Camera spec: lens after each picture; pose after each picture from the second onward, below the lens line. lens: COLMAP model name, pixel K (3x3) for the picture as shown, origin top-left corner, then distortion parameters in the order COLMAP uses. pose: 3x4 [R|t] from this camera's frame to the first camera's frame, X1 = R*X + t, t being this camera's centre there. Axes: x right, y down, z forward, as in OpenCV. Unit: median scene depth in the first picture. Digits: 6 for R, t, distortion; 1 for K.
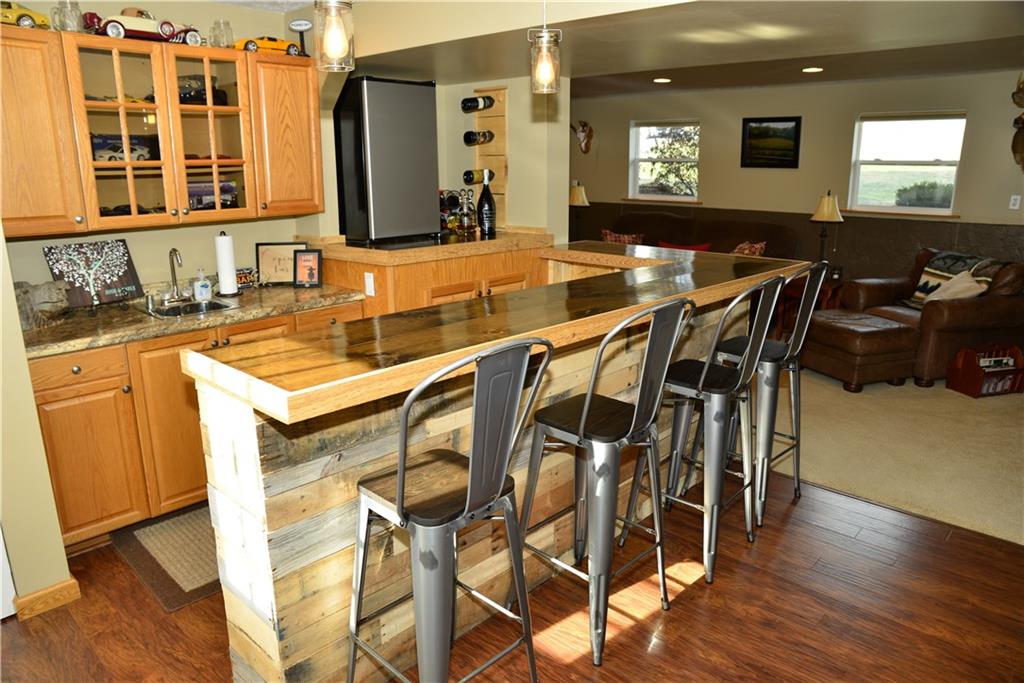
lens RADIAL K [[692.3, 0, 509.8], [0, 692.3, 345.8], [0, 0, 1]] dist [-0.139280, 0.099438]
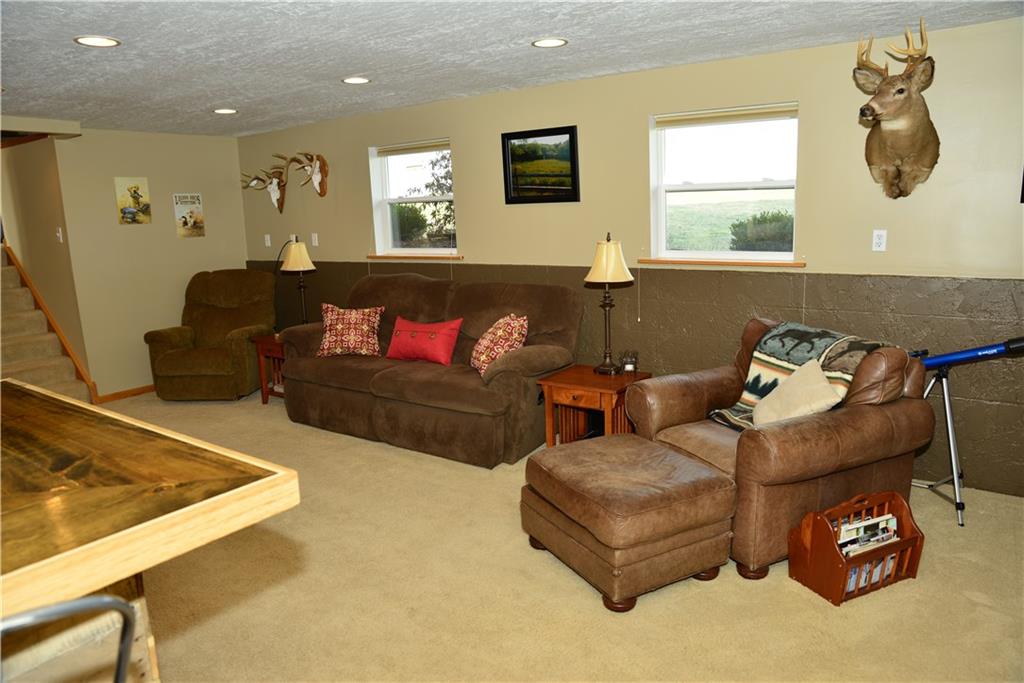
lens RADIAL K [[692.3, 0, 509.8], [0, 692.3, 345.8], [0, 0, 1]] dist [-0.139280, 0.099438]
pose [[0.991297, -0.058465, 0.117948, 0.321359], [0.065421, 0.996286, -0.055990, -0.101401], [-0.114237, 0.063219, 0.991440, 0.394767]]
